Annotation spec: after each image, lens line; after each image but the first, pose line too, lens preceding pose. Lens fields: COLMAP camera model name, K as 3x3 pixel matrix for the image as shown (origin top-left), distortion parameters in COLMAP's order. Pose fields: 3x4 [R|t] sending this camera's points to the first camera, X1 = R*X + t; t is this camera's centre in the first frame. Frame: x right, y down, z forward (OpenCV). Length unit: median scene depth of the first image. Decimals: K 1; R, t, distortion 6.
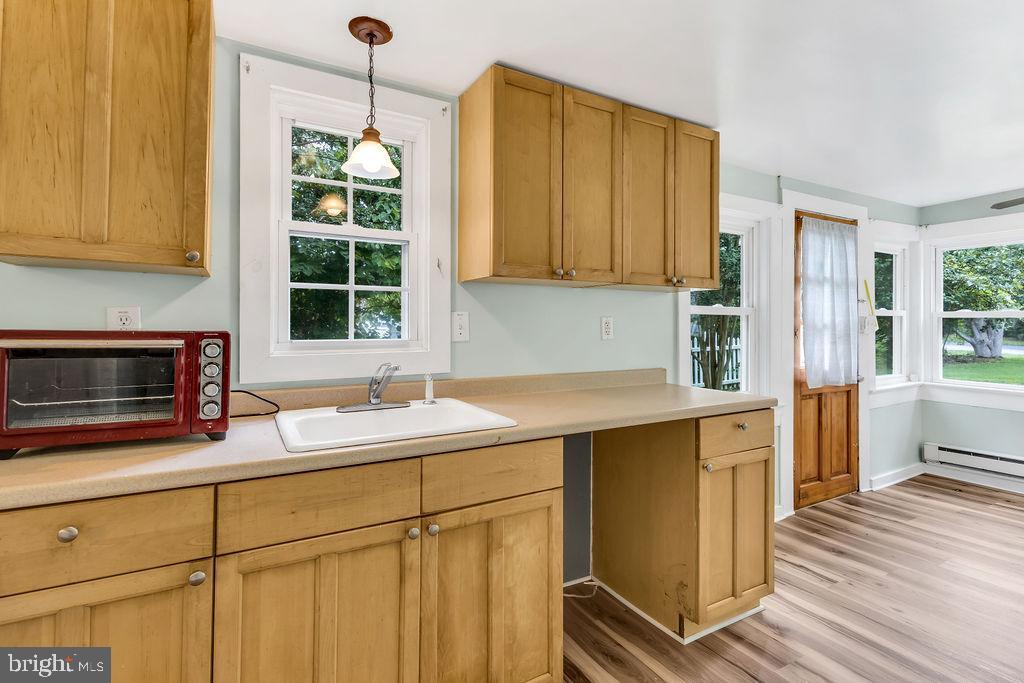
lens RADIAL K [[493.0, 0, 517.6], [0, 493.0, 316.9], [0, 0, 1]] dist [0.003825, 0.000589]
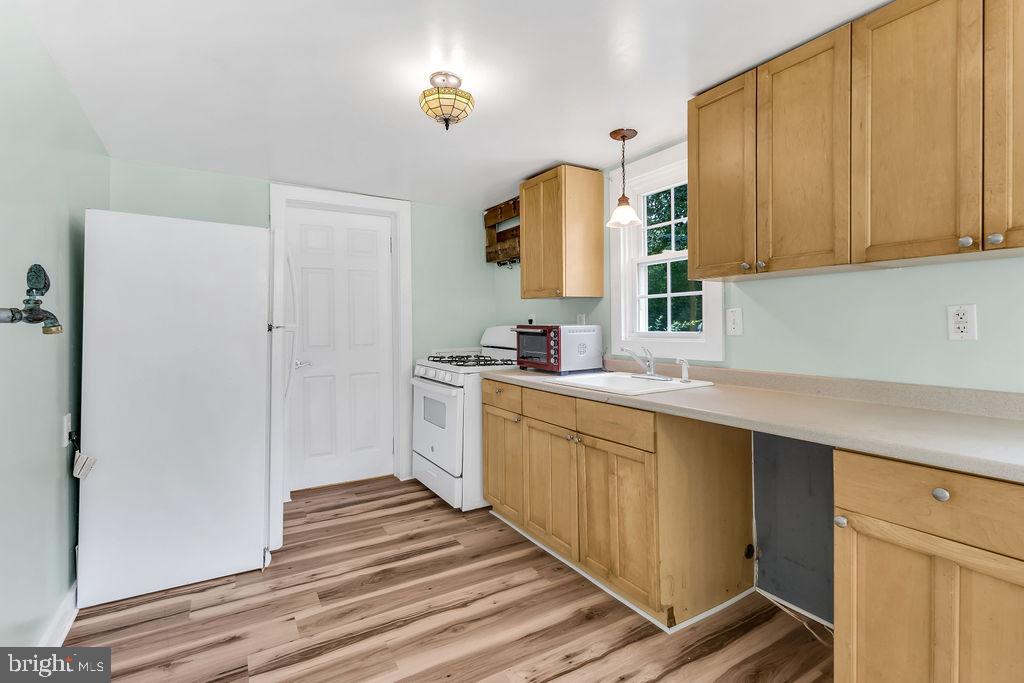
lens RADIAL K [[469.0, 0, 496.8], [0, 469.0, 323.2], [0, 0, 1]] dist [-0.000219, -0.000069]
pose [[0.007564, -0.003412, -0.999966, 1.260182], [0.026873, 0.999634, -0.003207, 0.015161], [0.999610, -0.026848, 0.007653, 0.611516]]
